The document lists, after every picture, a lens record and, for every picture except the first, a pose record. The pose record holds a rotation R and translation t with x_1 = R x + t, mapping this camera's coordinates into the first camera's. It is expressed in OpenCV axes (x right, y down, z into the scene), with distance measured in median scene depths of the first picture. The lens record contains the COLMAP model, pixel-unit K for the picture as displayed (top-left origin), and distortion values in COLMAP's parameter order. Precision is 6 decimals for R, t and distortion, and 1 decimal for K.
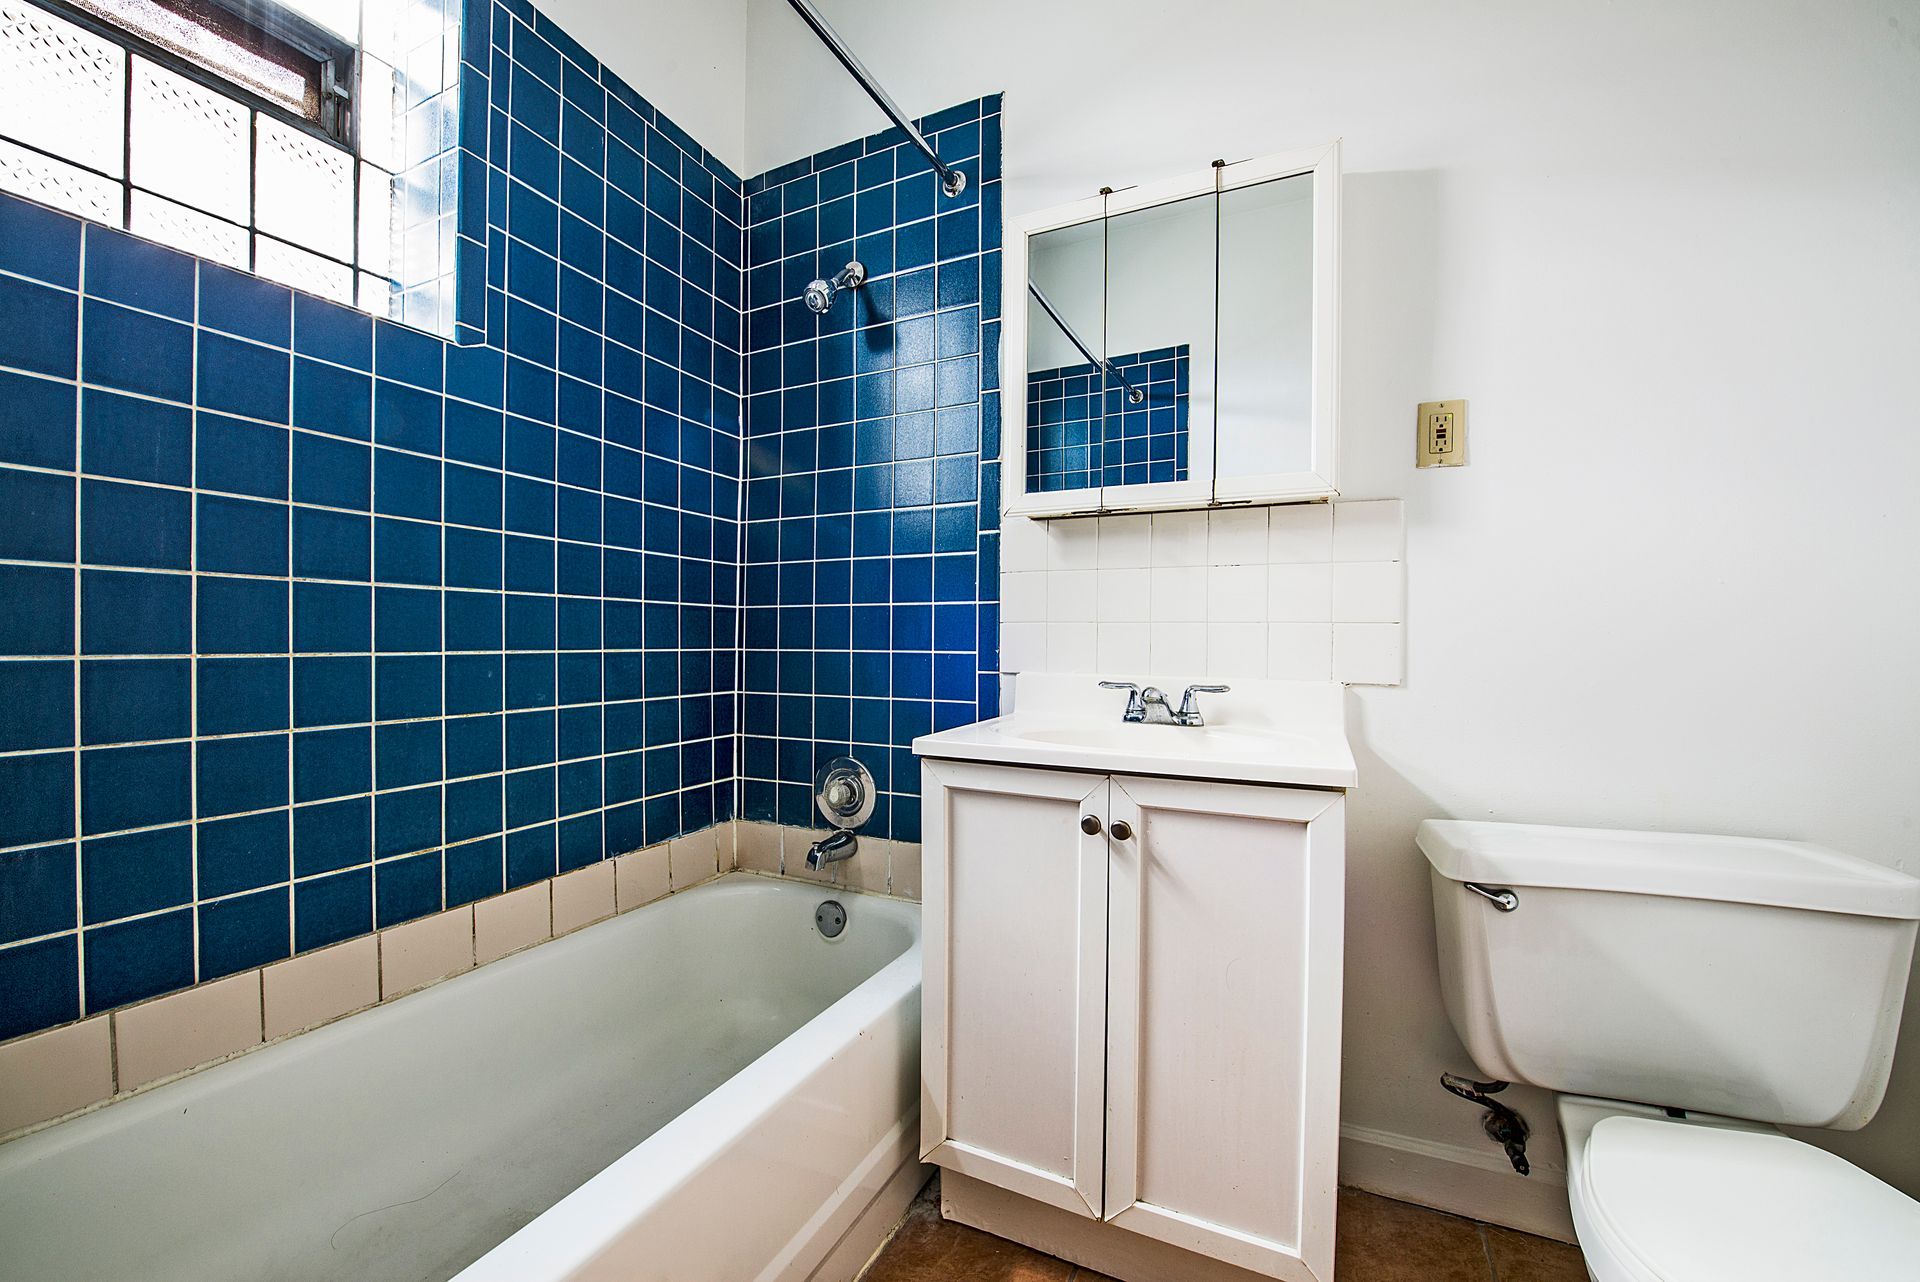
lens RADIAL K [[770.3, 0, 947.4], [0, 770.3, 647.4], [0, 0, 1]] dist [-0.016057, -0.003424]
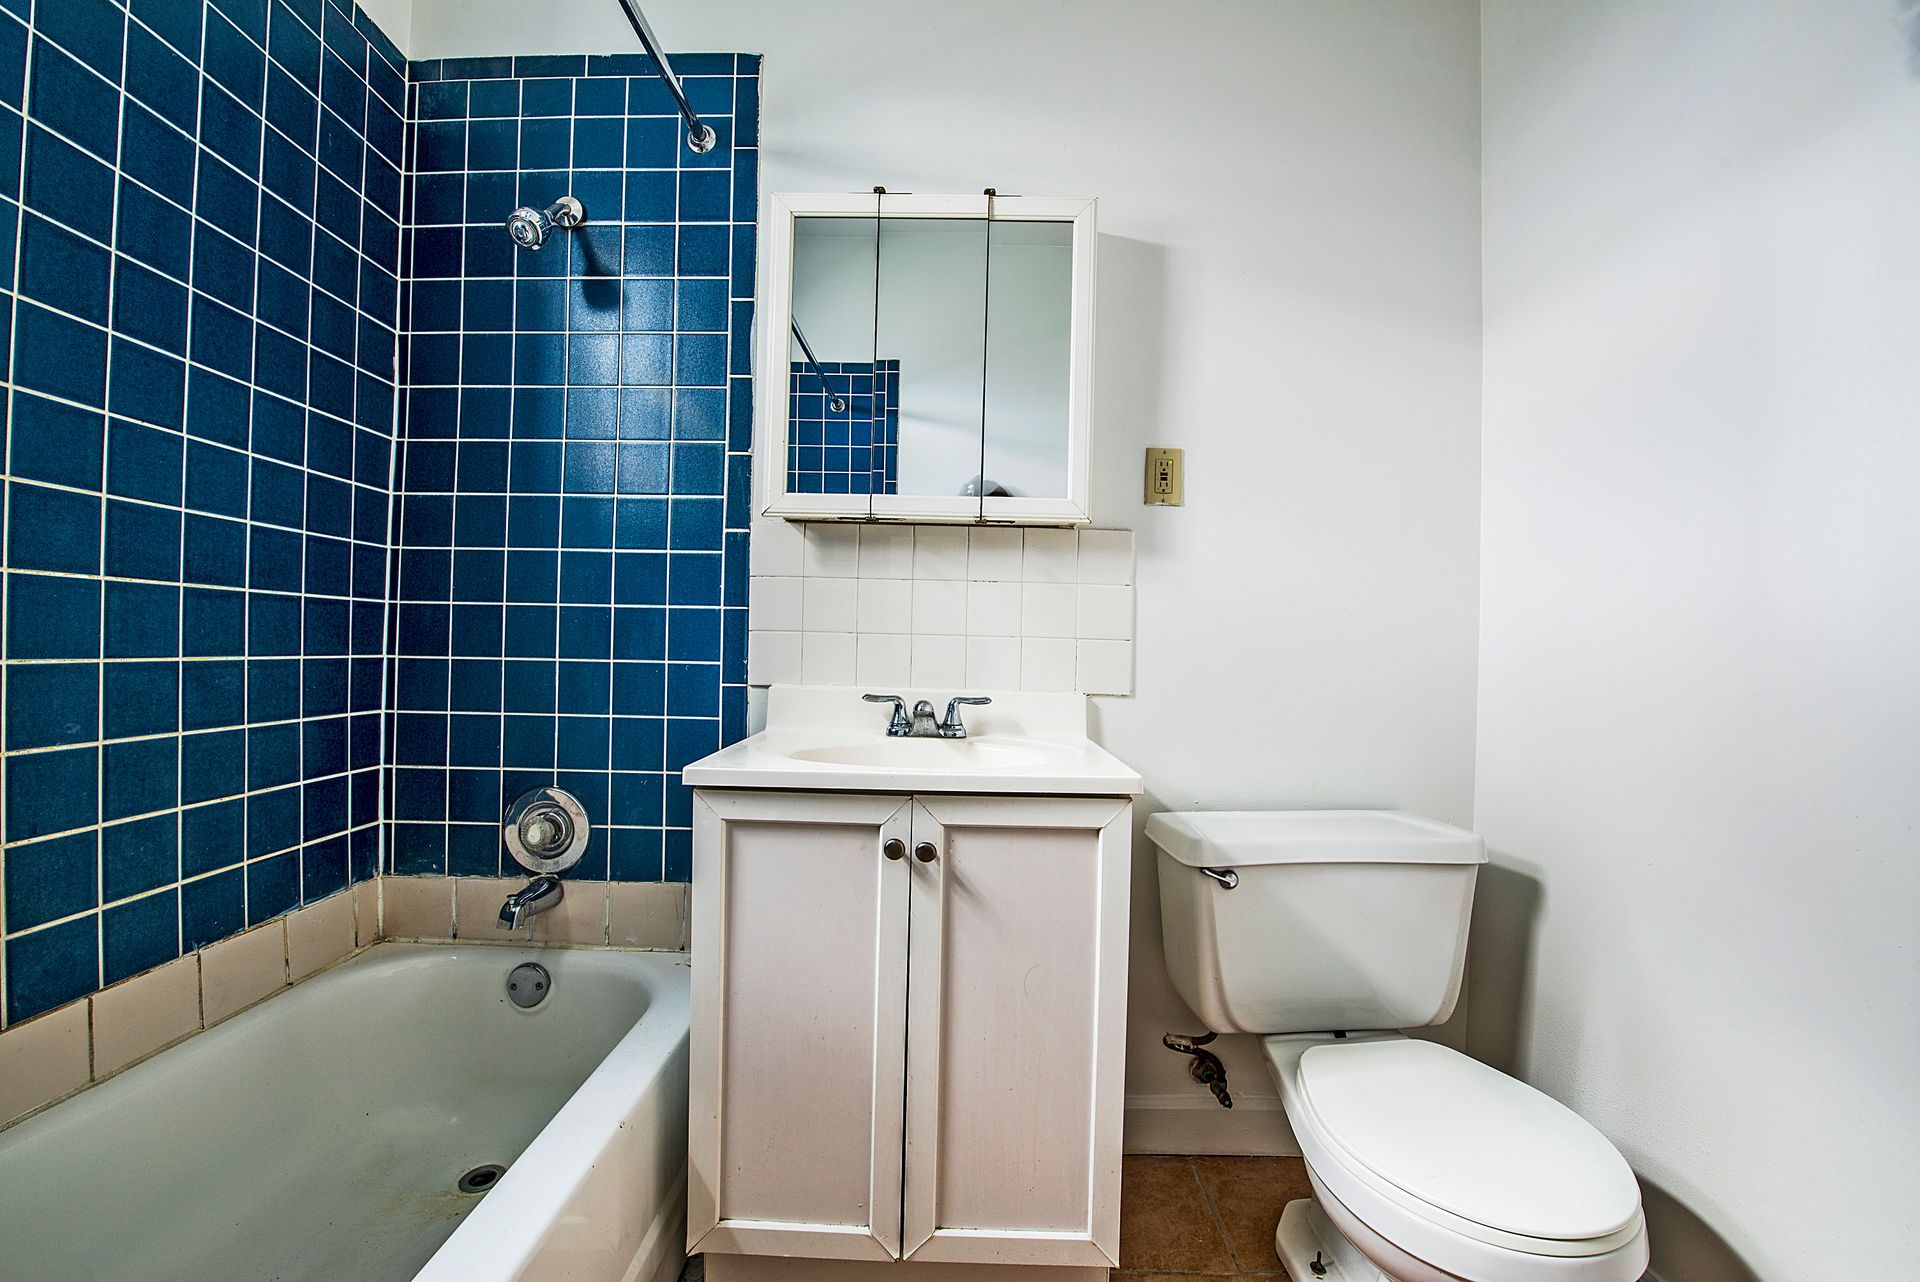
lens RADIAL K [[770.3, 0, 947.4], [0, 770.3, 647.4], [0, 0, 1]] dist [-0.016057, -0.003424]
pose [[0.902821, 0.012014, 0.429849, -0.110863], [-0.010917, 0.999928, -0.005017, -0.010216], [-0.429878, -0.000163, 0.902887, 0.073548]]
